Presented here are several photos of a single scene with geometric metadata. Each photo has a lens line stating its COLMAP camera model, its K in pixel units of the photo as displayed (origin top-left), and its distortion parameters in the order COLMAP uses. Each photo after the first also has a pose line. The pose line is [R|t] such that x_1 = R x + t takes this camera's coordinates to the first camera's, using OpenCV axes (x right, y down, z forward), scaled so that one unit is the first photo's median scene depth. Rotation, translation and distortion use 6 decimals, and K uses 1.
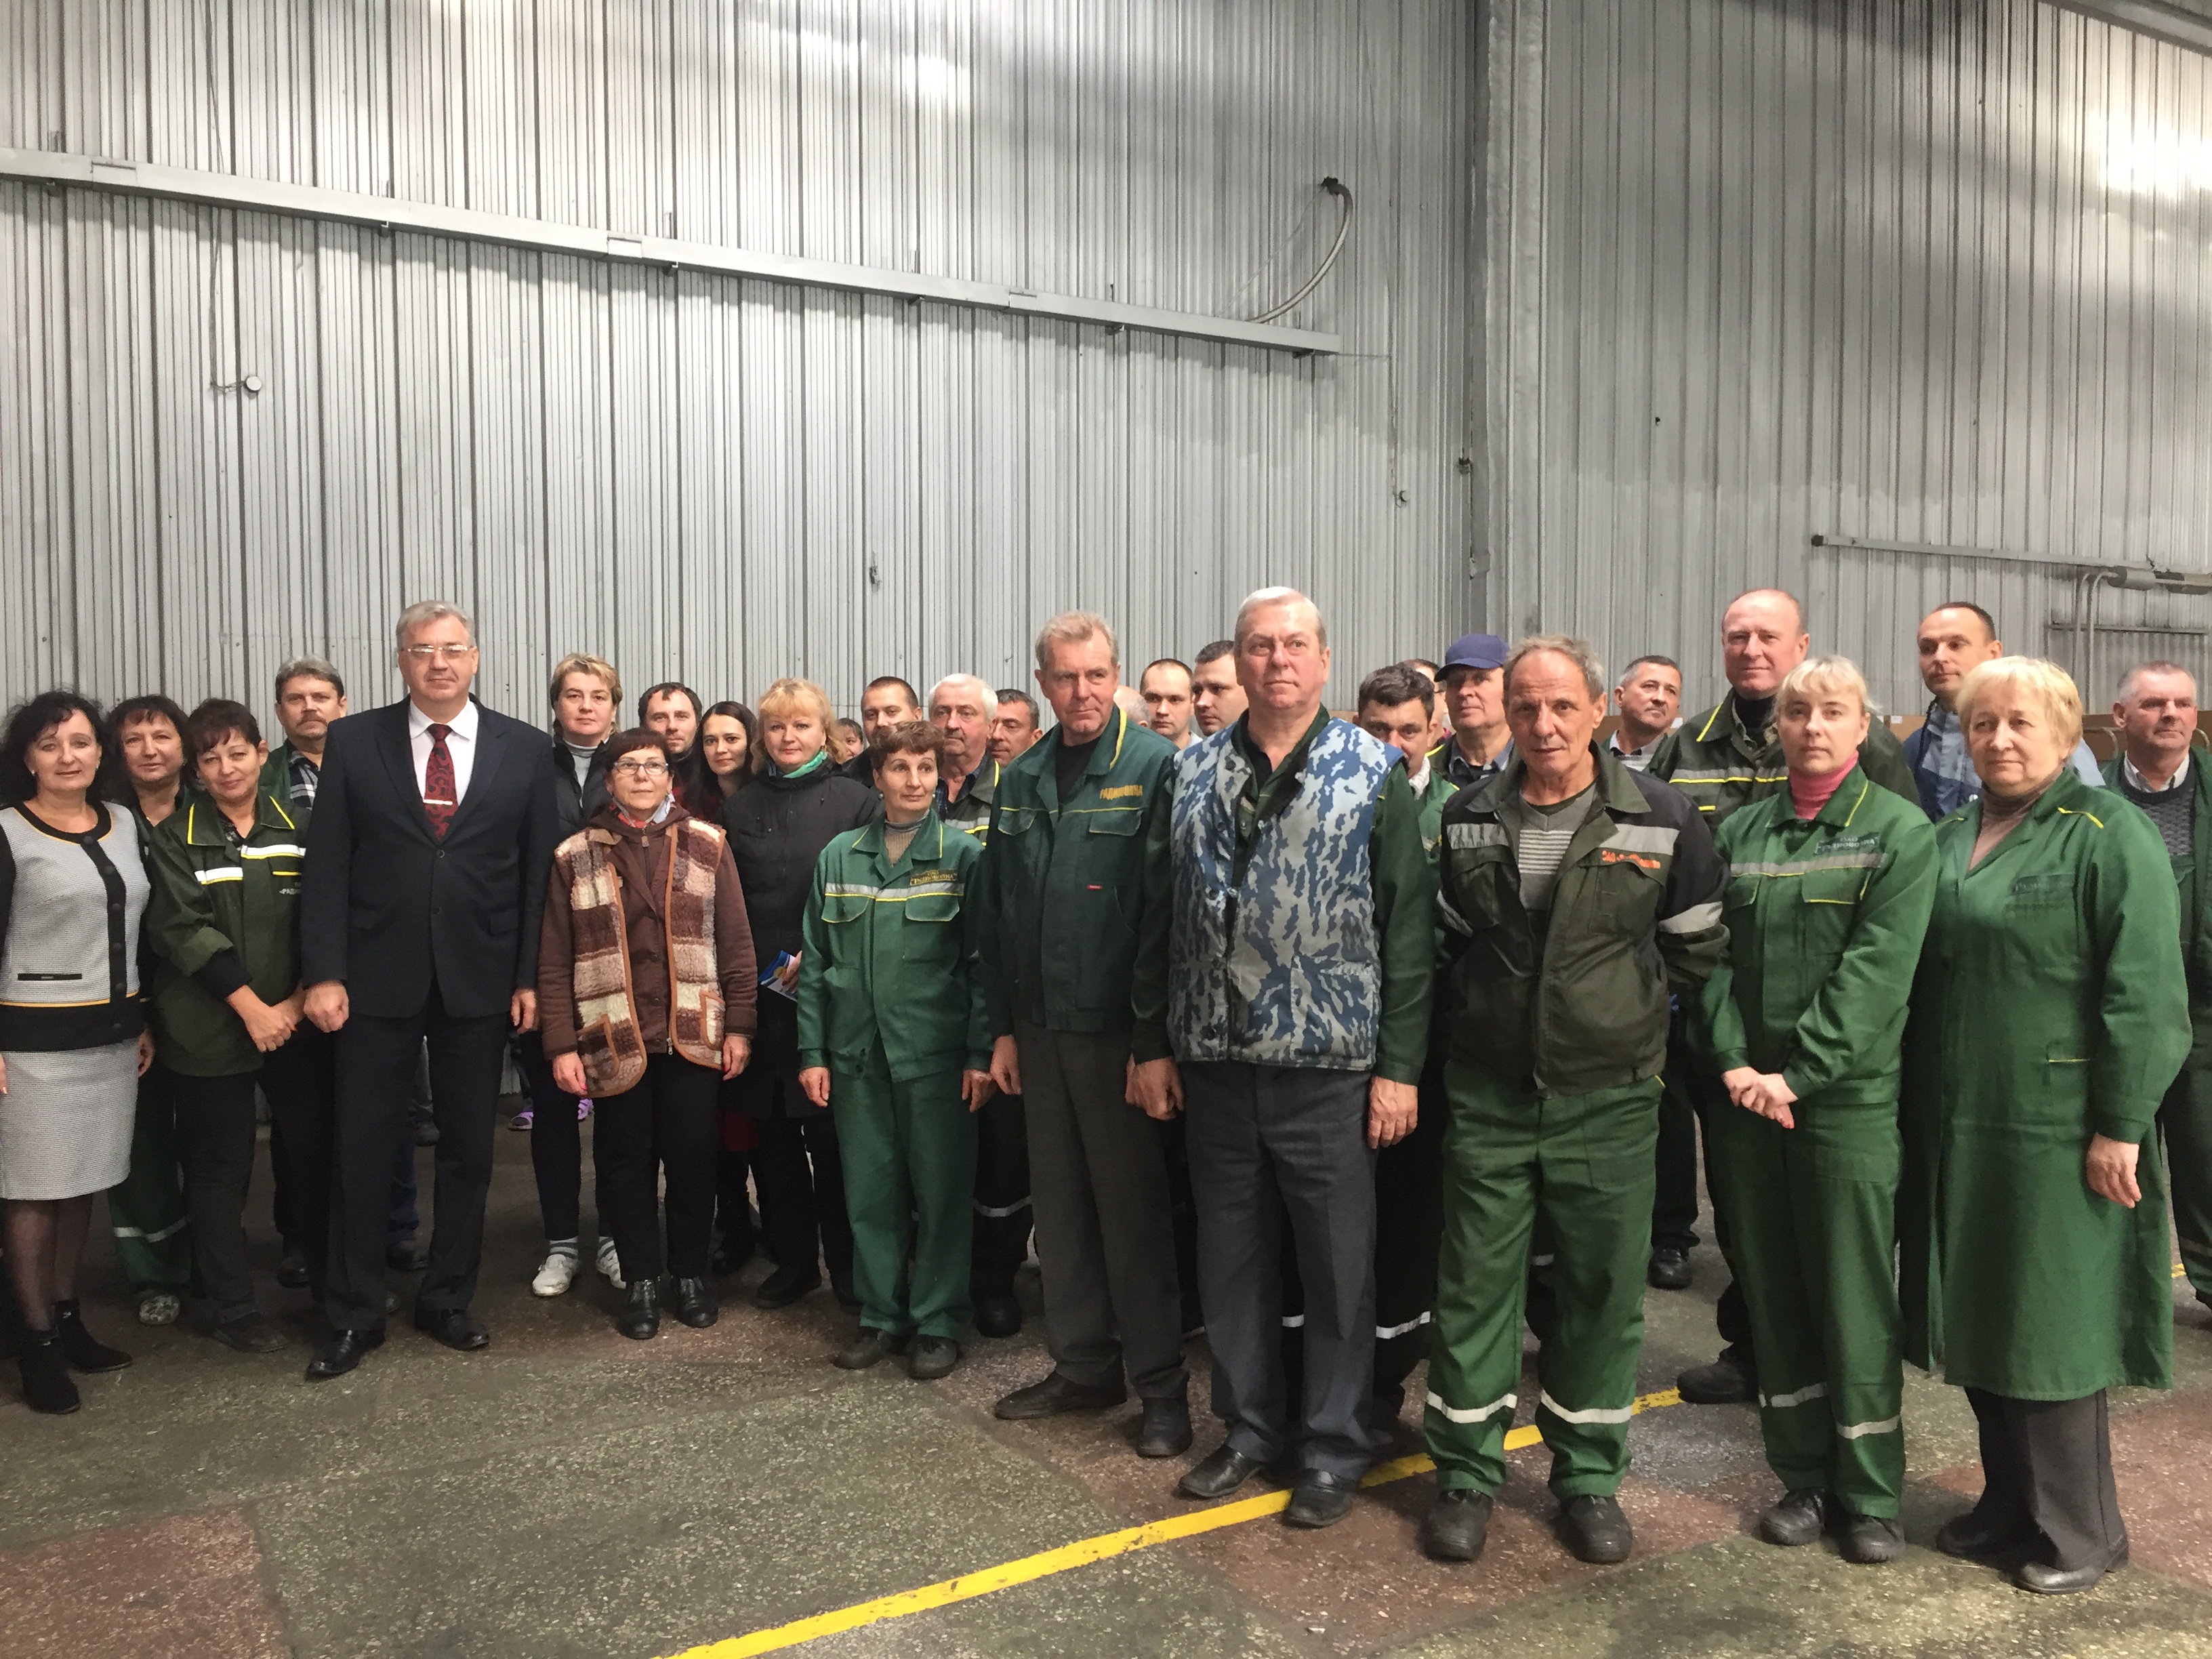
lens RADIAL K [[1847.1, 0, 1105.1], [0, 1847.1, 825.2], [0, 0, 1]] dist [0.081041, -0.118091]
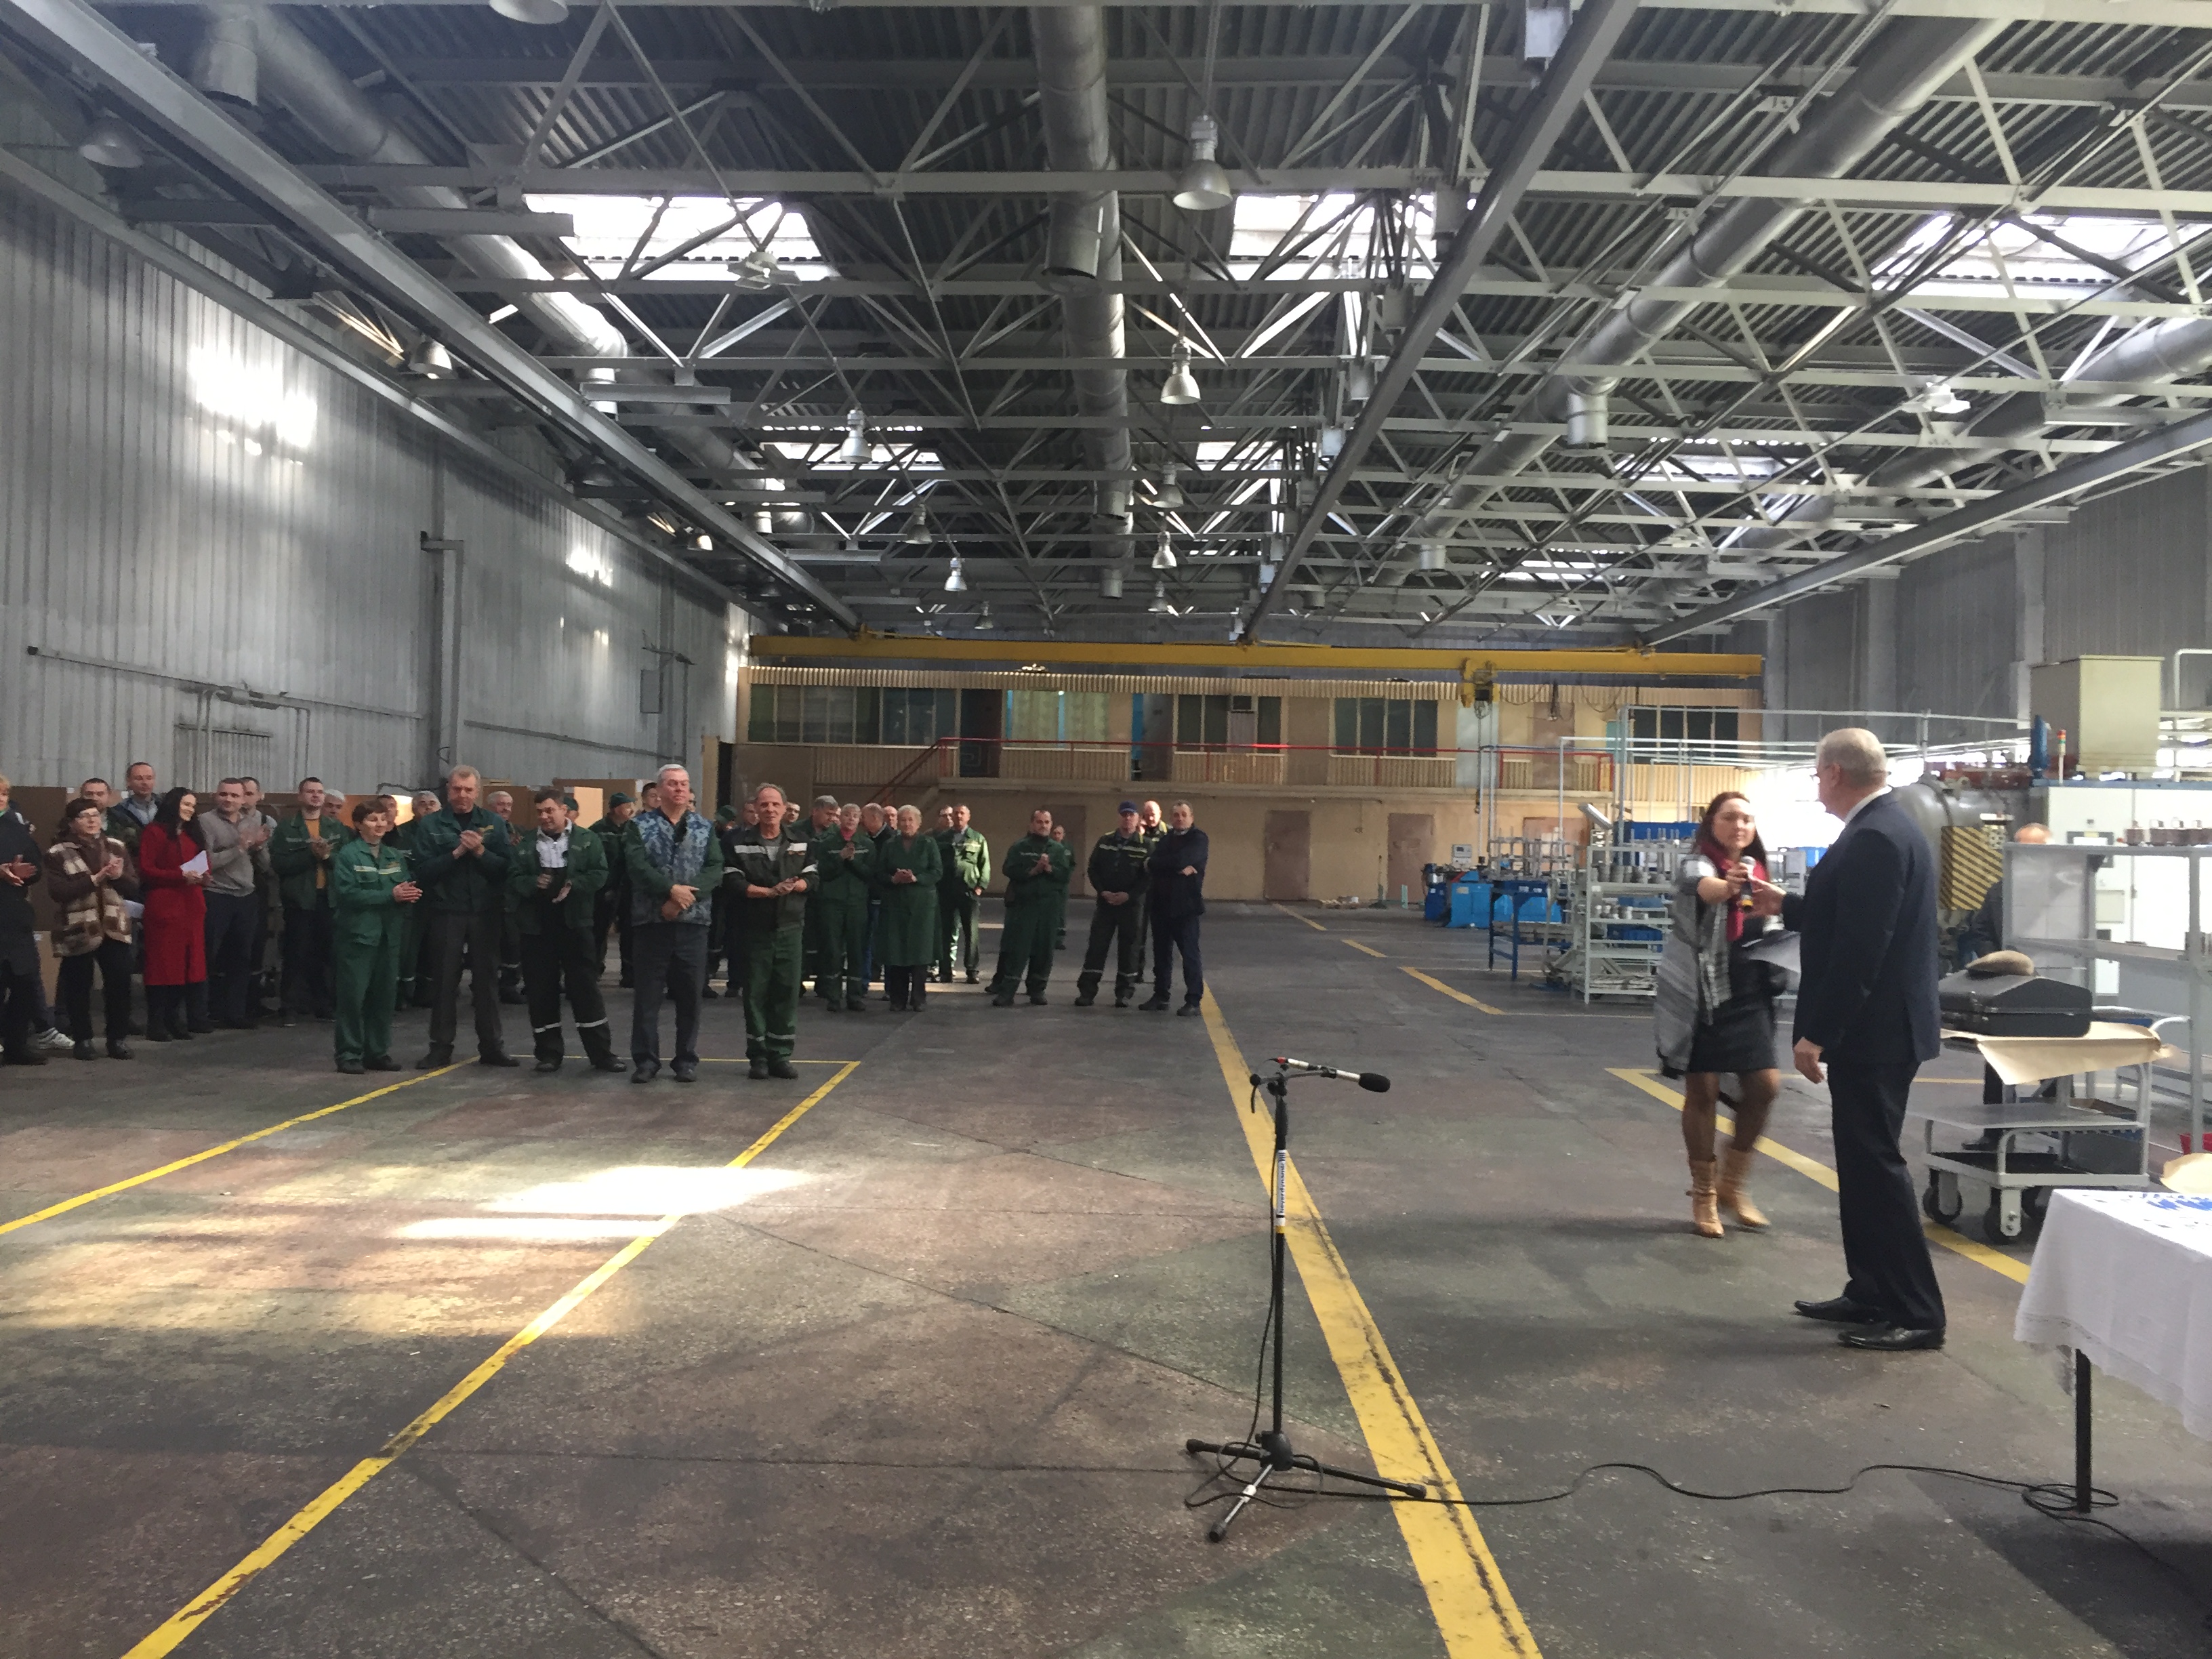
lens RADIAL K [[1876.1, 0, 1099.4], [0, 1876.1, 811.9], [0, 0, 1]] dist [0.077169, -0.102414]
pose [[0.507465, 0.022579, 0.861376, -1.634691], [0.015016, 0.999273, -0.035040, 0.067748], [-0.861542, 0.030716, 0.506757, -1.288422]]
